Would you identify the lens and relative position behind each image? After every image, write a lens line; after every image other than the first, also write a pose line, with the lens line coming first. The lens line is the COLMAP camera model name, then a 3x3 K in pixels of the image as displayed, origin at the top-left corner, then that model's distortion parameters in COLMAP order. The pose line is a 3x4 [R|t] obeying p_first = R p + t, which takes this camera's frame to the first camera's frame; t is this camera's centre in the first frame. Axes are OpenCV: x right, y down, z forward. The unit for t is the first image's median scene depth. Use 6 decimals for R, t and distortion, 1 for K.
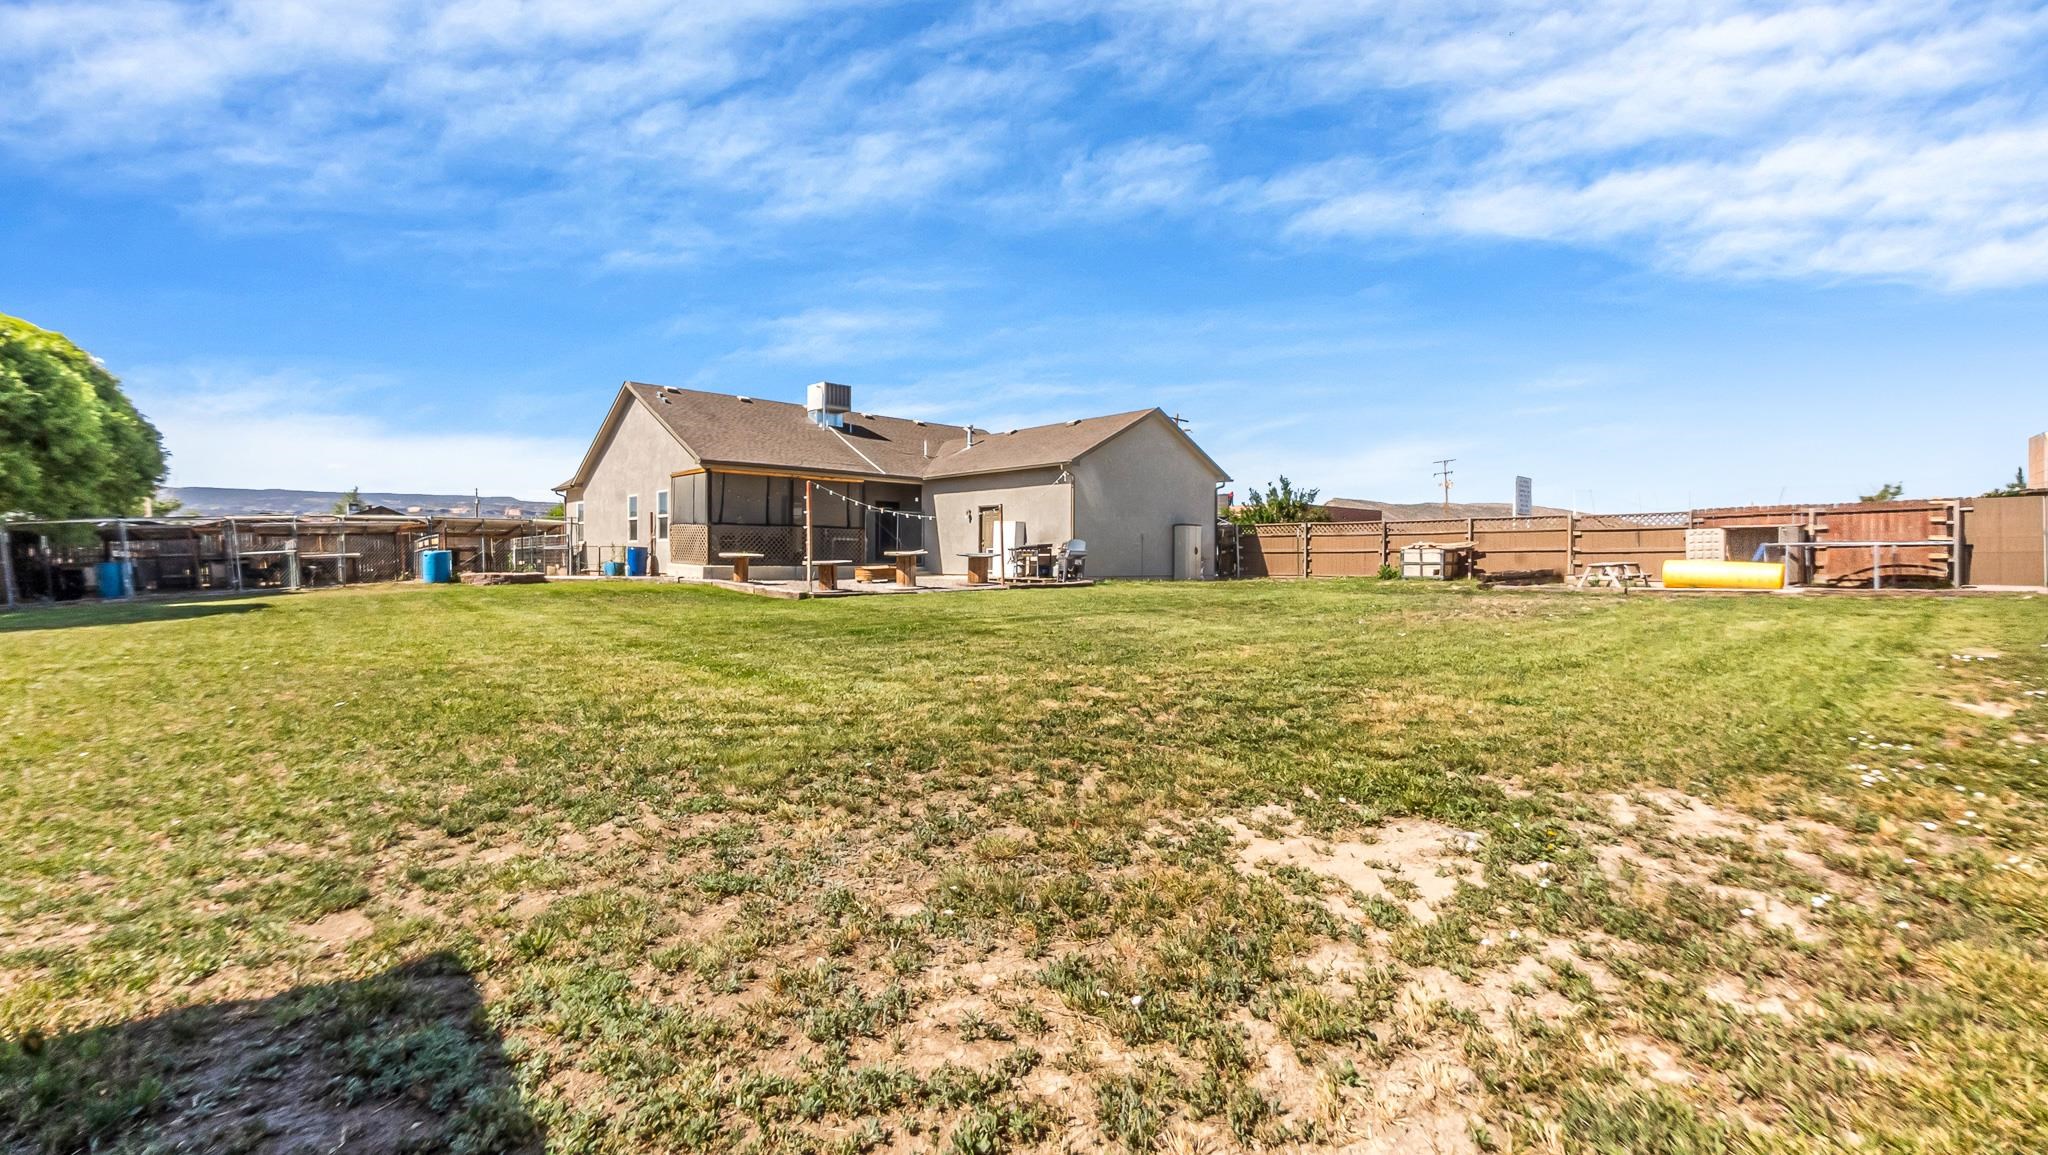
lens RADIAL K [[900.9, 0, 1029.3], [0, 900.9, 594.5], [0, 0, 1]] dist [0.001904, 0.000223]
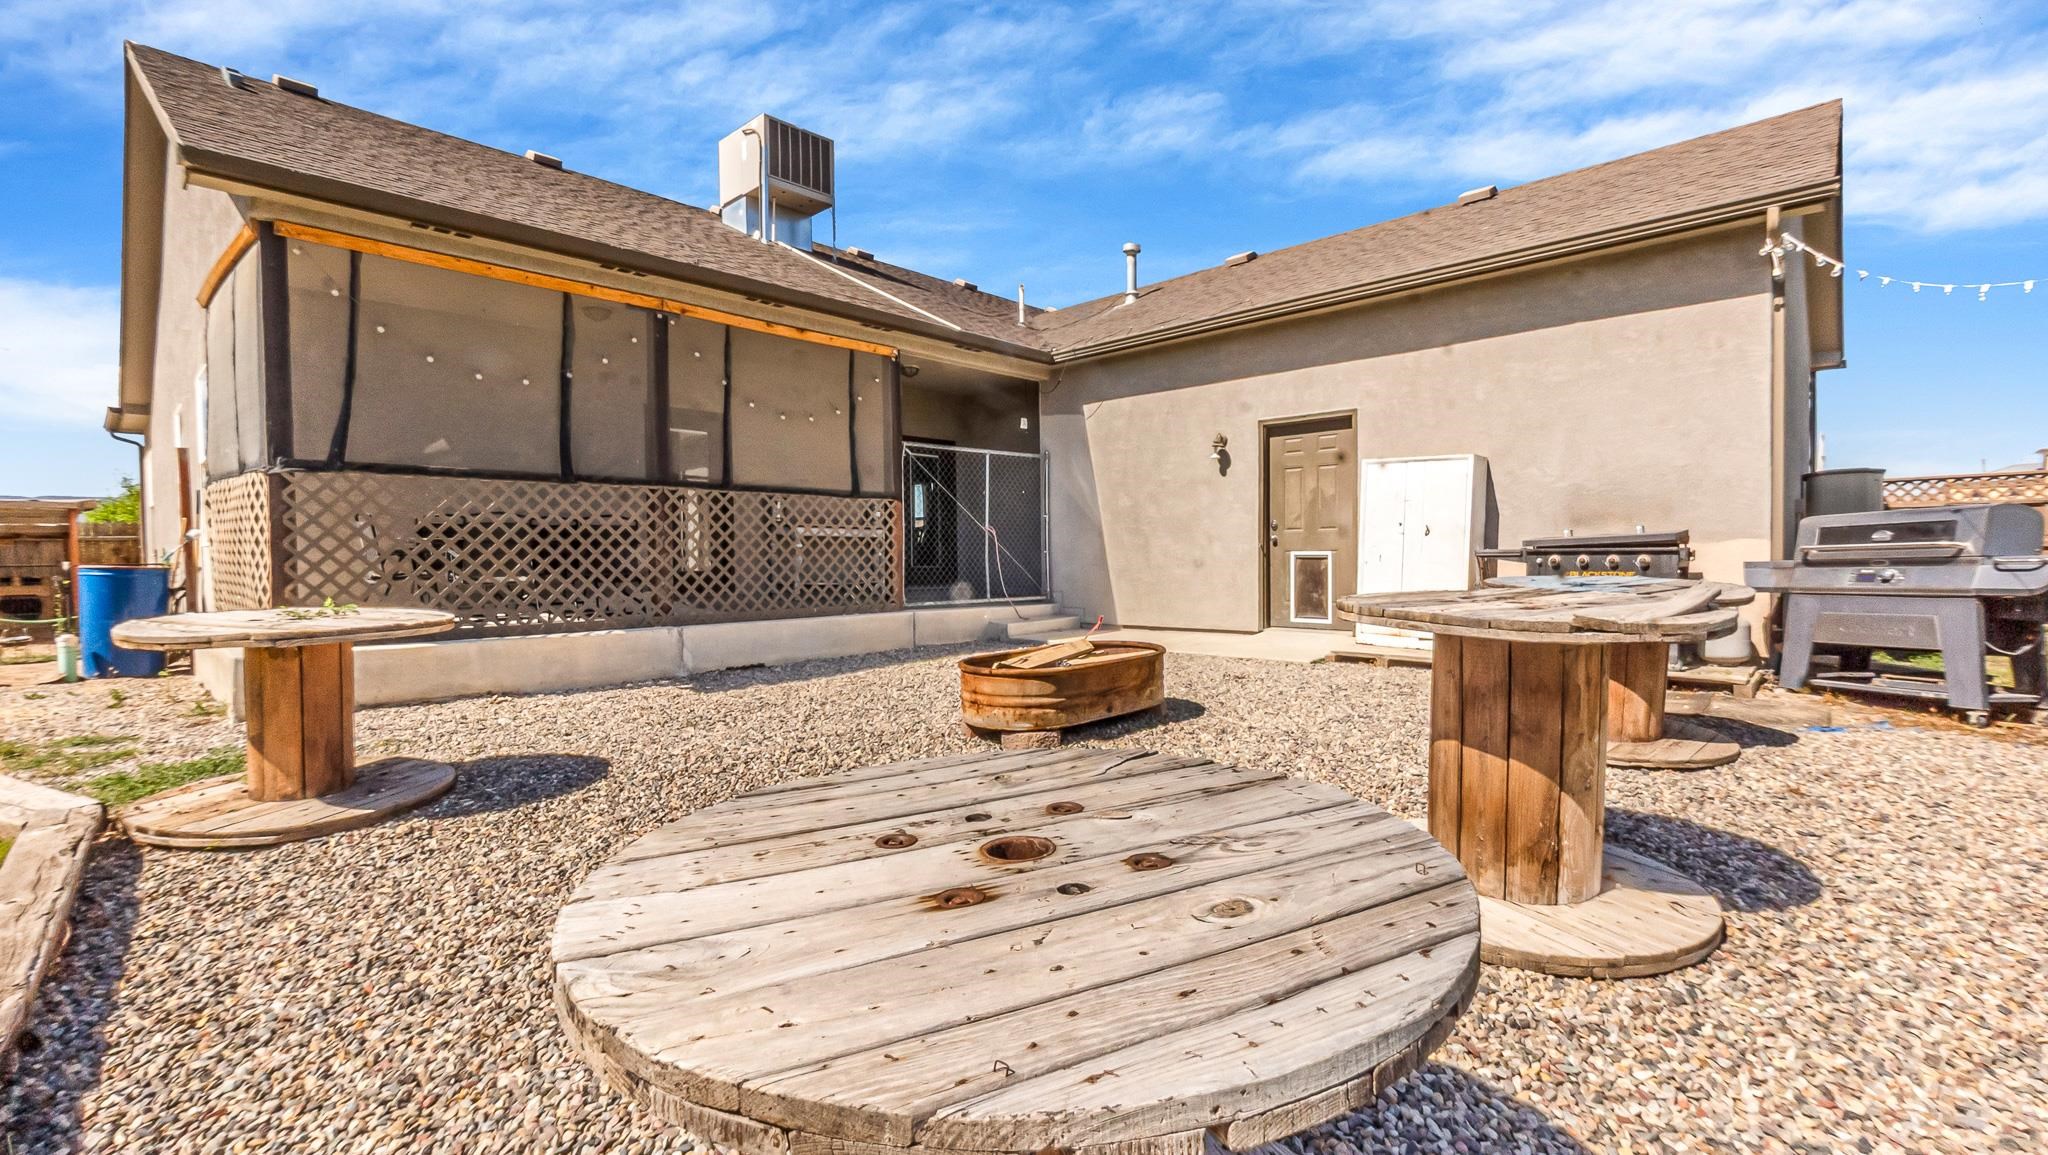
lens RADIAL K [[892.6, 0, 1020.3], [0, 892.6, 558.9], [0, 0, 1]] dist [-0.006788, 0.000389]
pose [[0.996234, -0.018157, 0.084784, -0.175784], [0.021181, 0.999166, -0.034896, -0.040943], [-0.084079, 0.036560, 0.995788, 0.707874]]
